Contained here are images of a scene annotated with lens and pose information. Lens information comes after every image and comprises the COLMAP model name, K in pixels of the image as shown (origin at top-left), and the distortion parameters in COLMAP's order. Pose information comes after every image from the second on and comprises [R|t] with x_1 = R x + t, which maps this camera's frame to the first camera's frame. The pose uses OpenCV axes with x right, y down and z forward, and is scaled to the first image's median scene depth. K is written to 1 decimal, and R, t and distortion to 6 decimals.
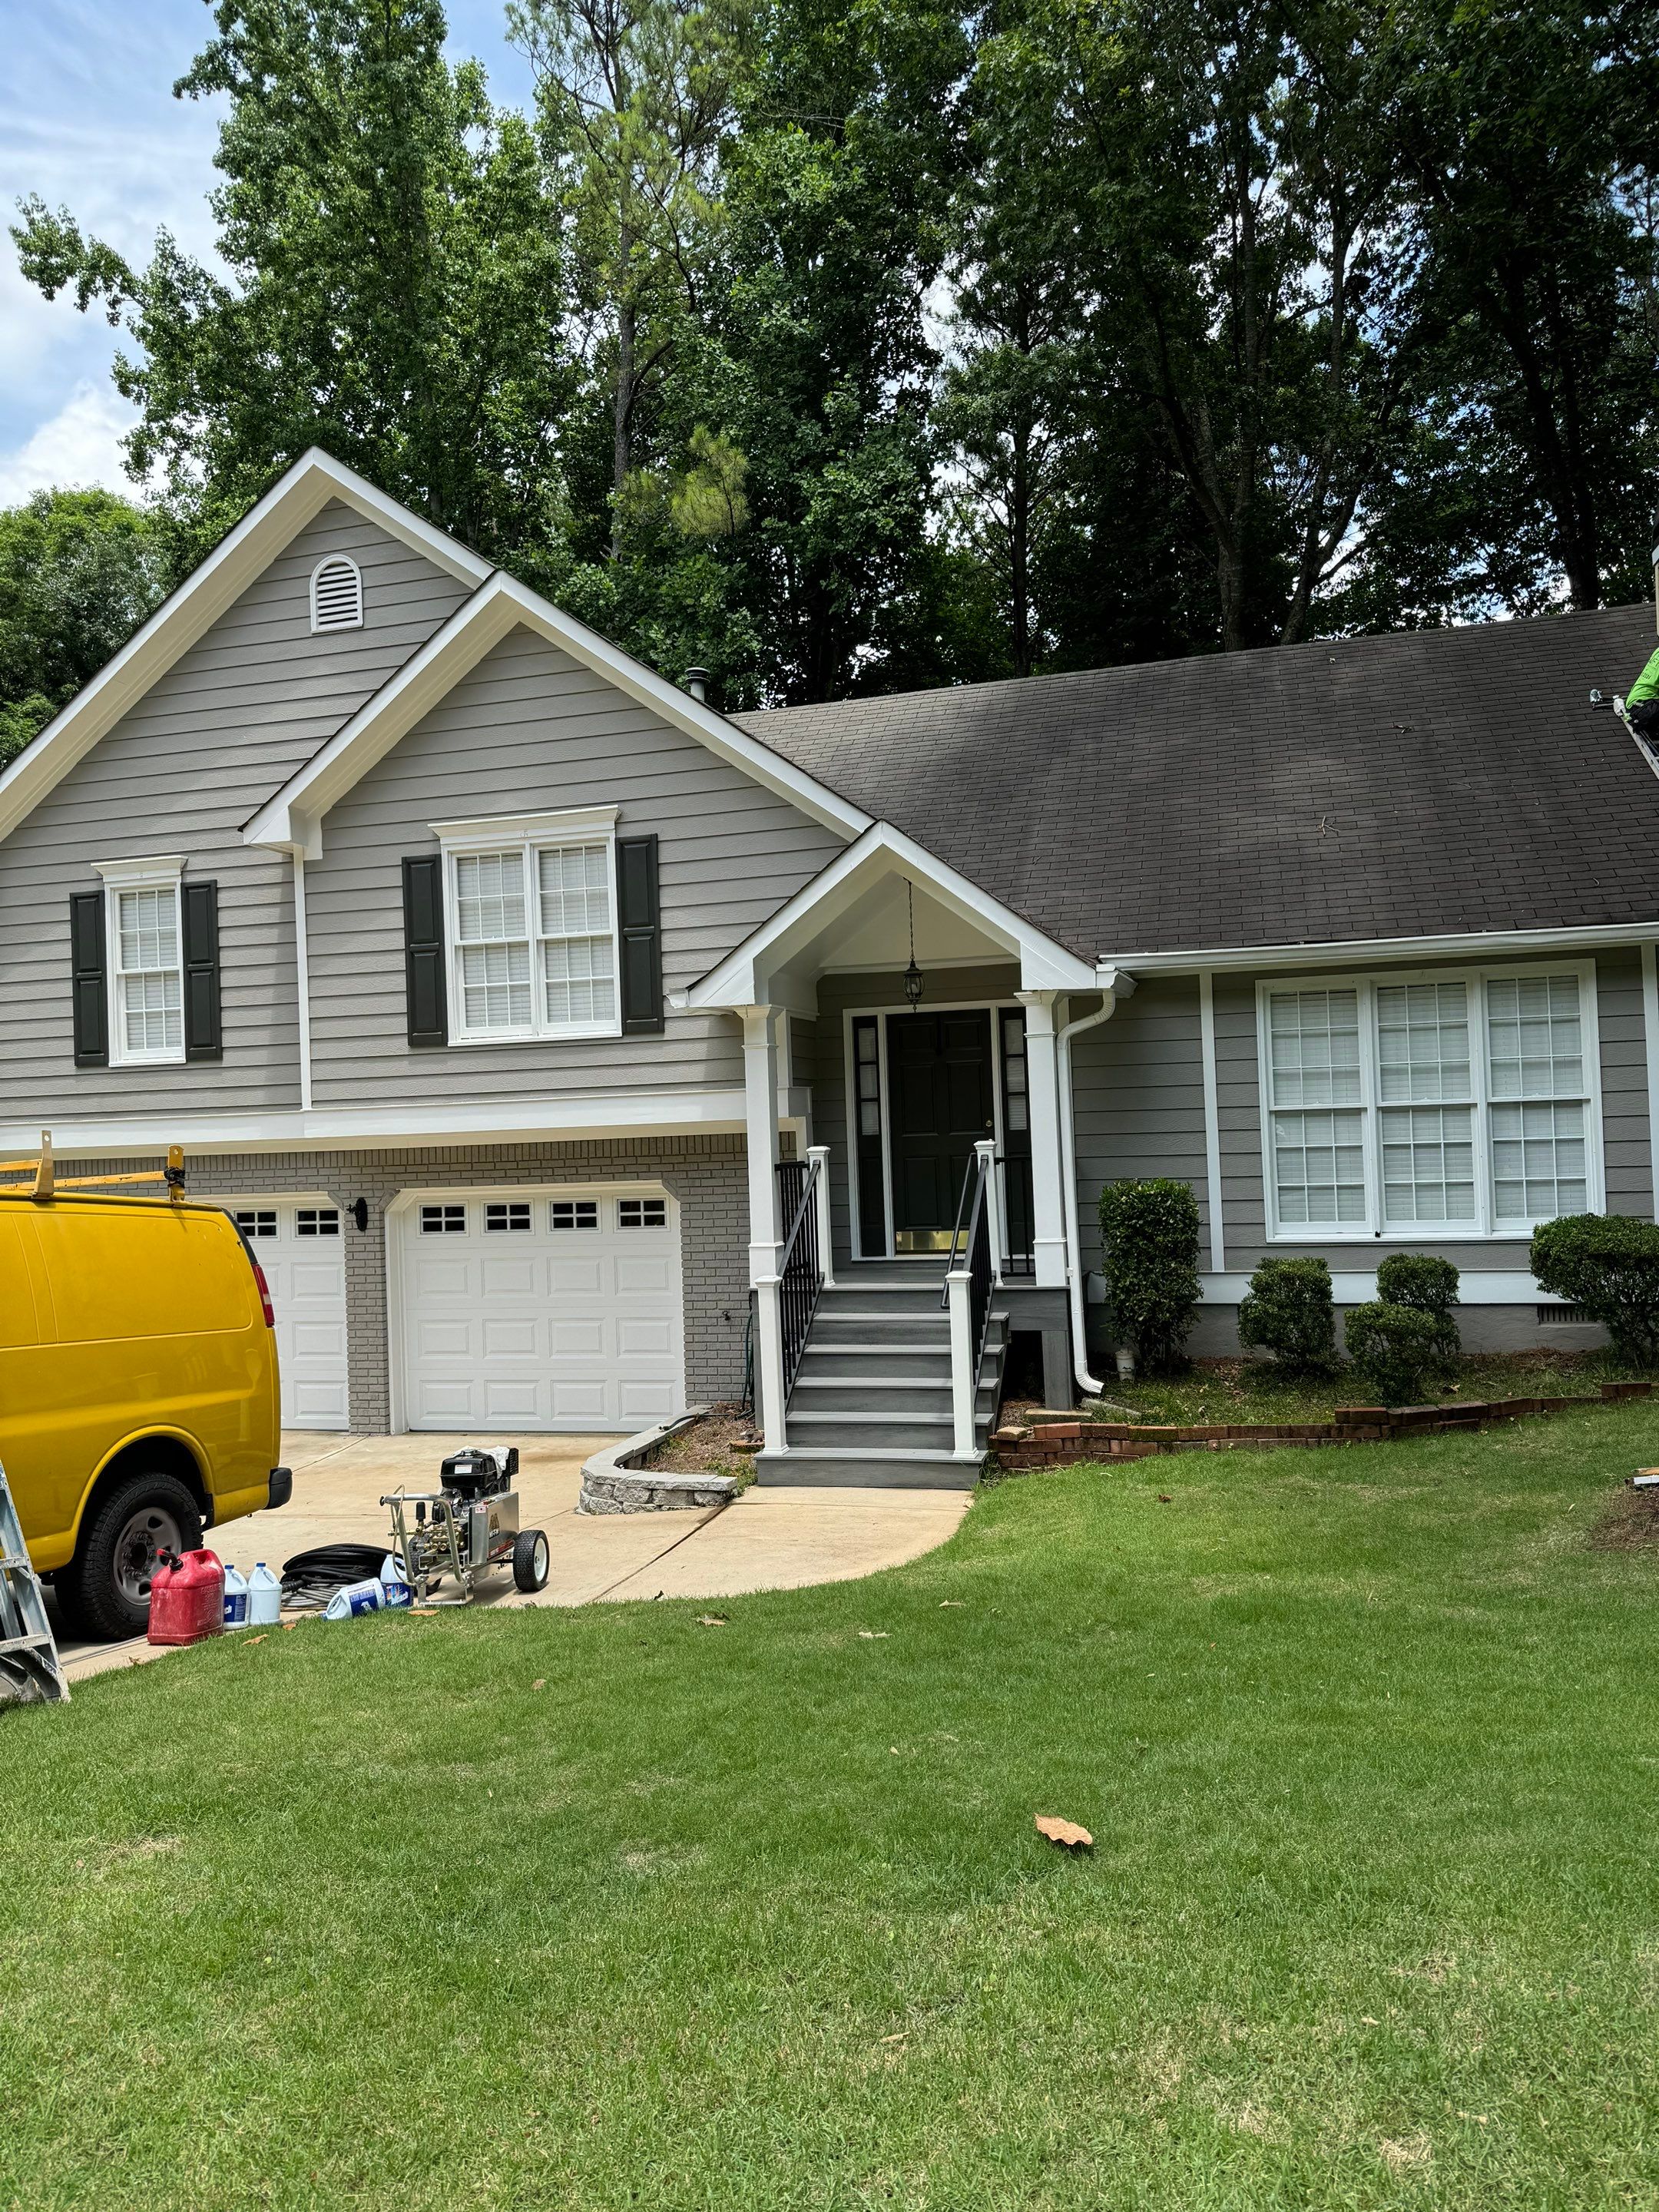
lens RADIAL K [[1547.8, 0, 824.1], [0, 1547.8, 1084.9], [0, 0, 1]] dist [0.036846, -0.041795]
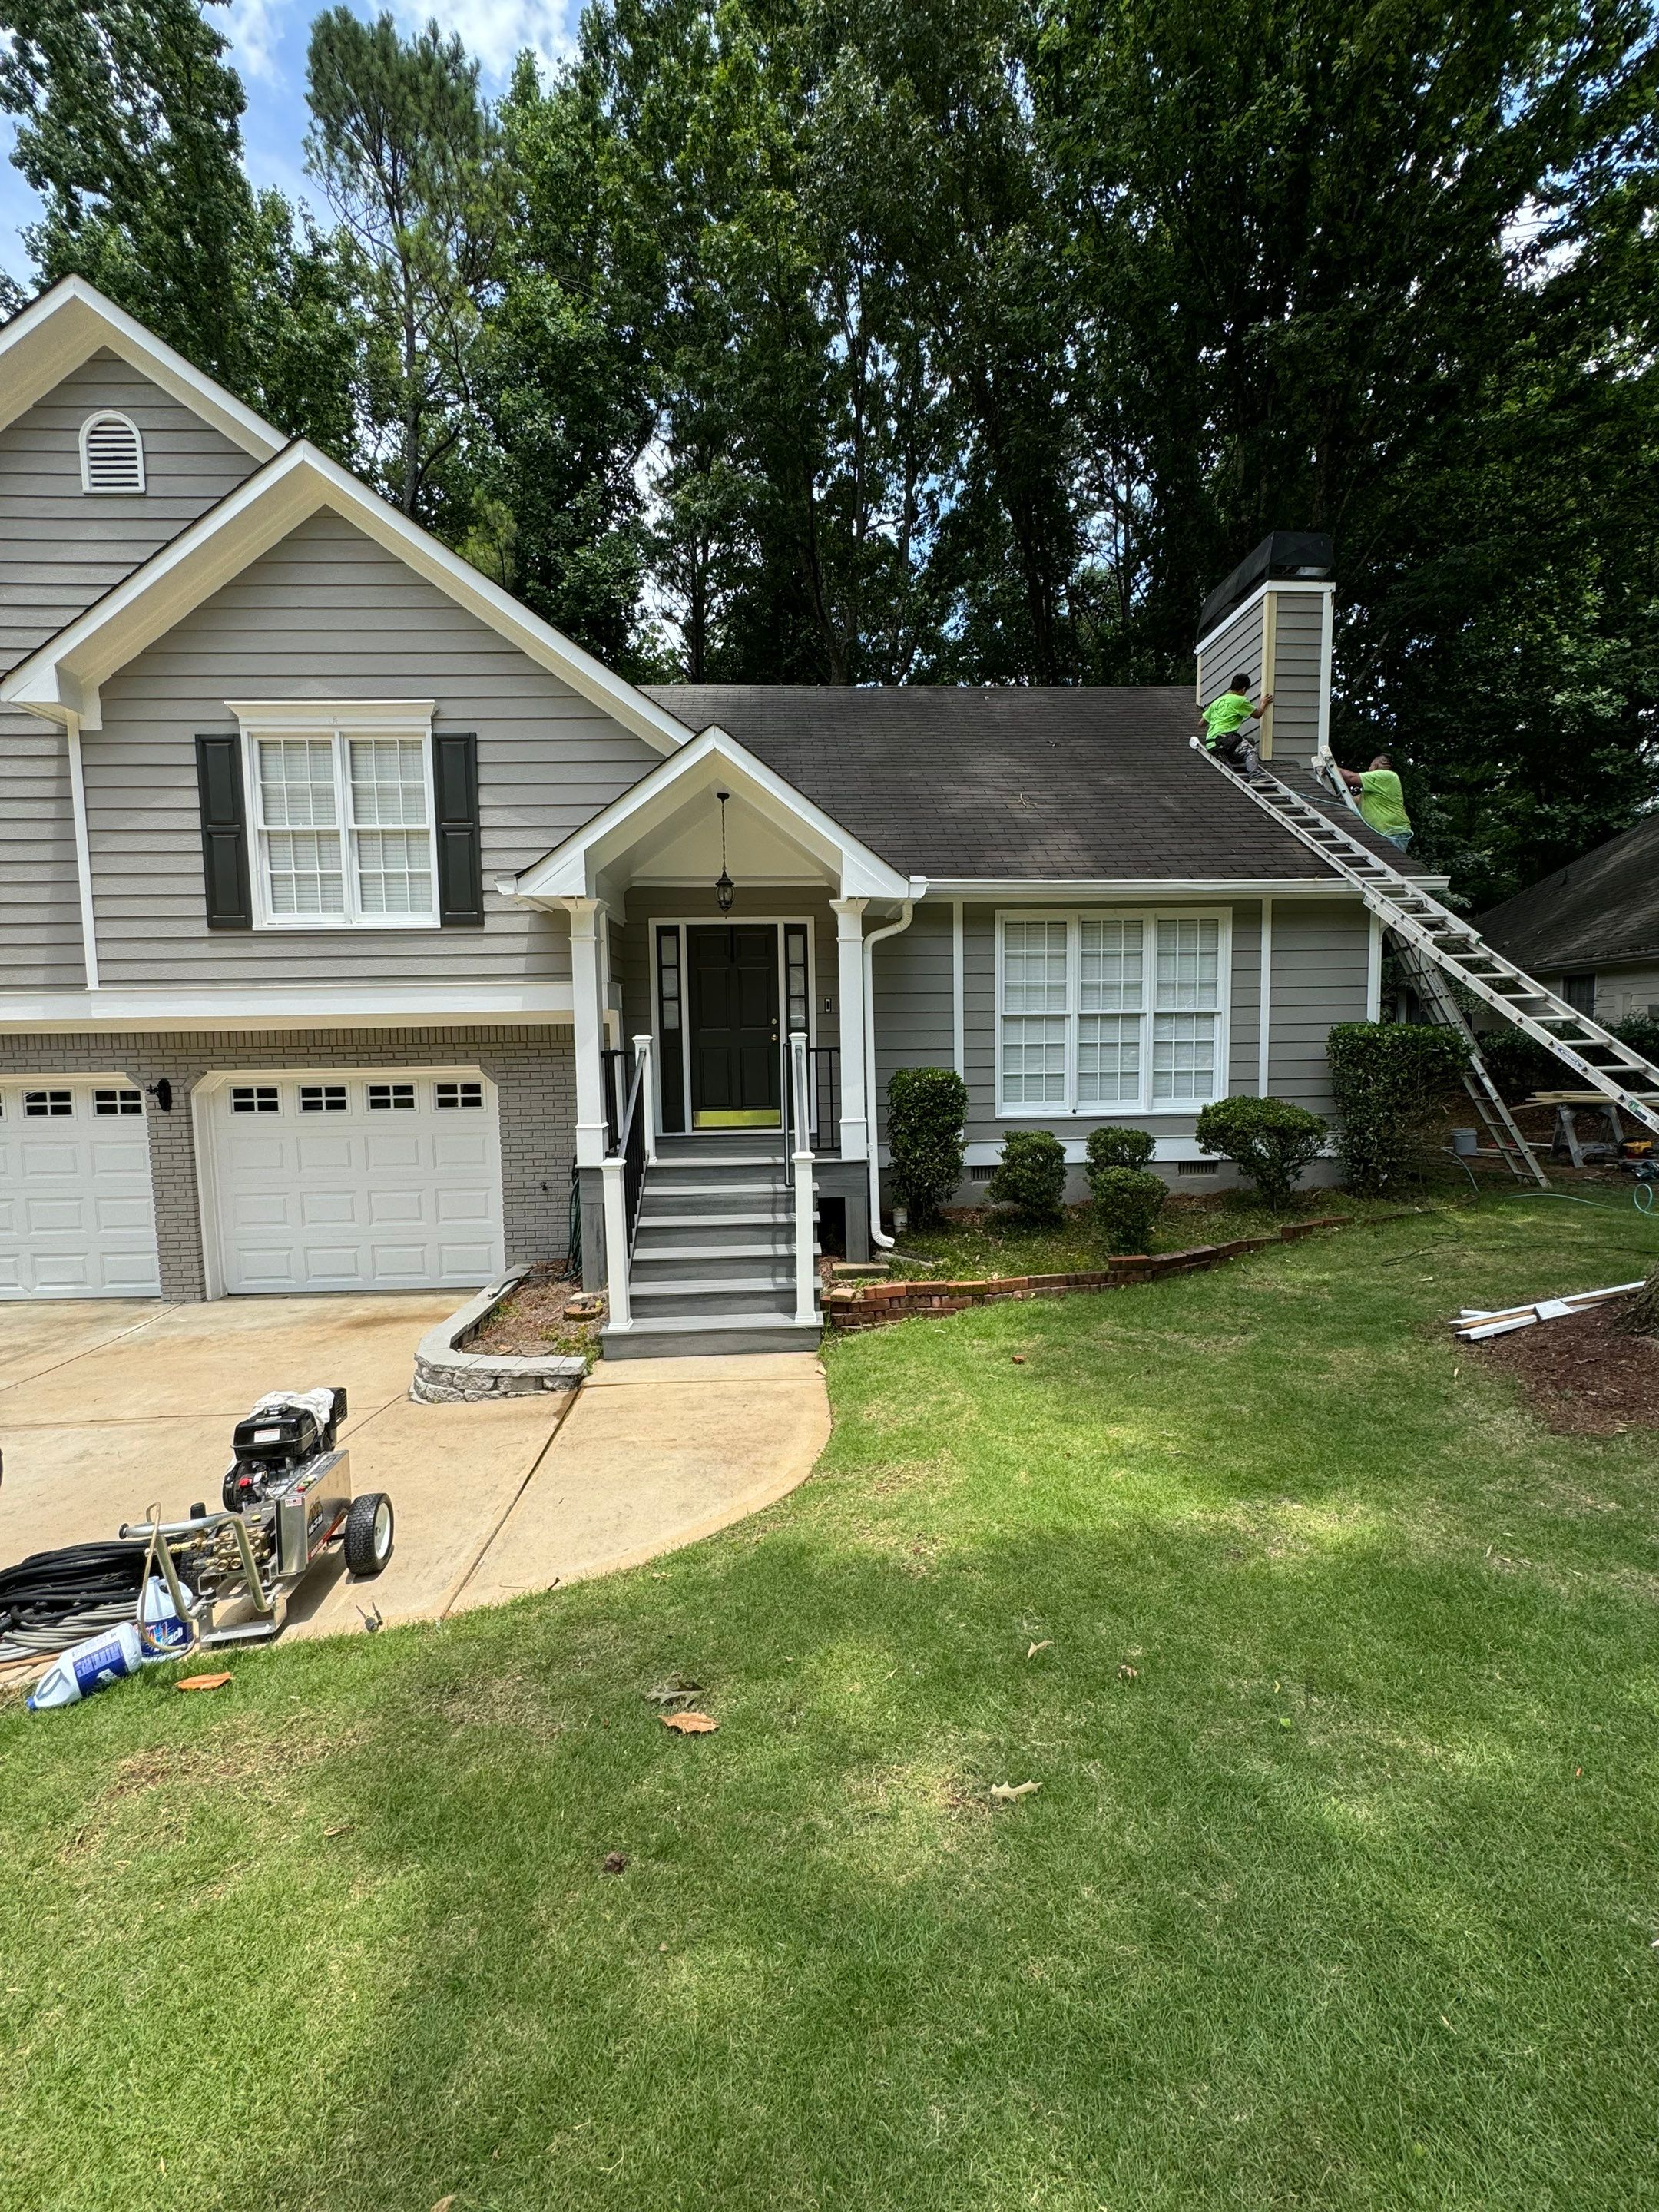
lens RADIAL K [[900.6, 0, 835.8], [0, 900.6, 1106.0], [0, 0, 1]] dist [-0.010741, 0.002571]
pose [[0.949545, -0.001887, 0.313624, -0.067077], [-0.027288, 0.995692, 0.088612, 0.027627], [-0.312441, -0.092699, 0.945403, 0.326359]]
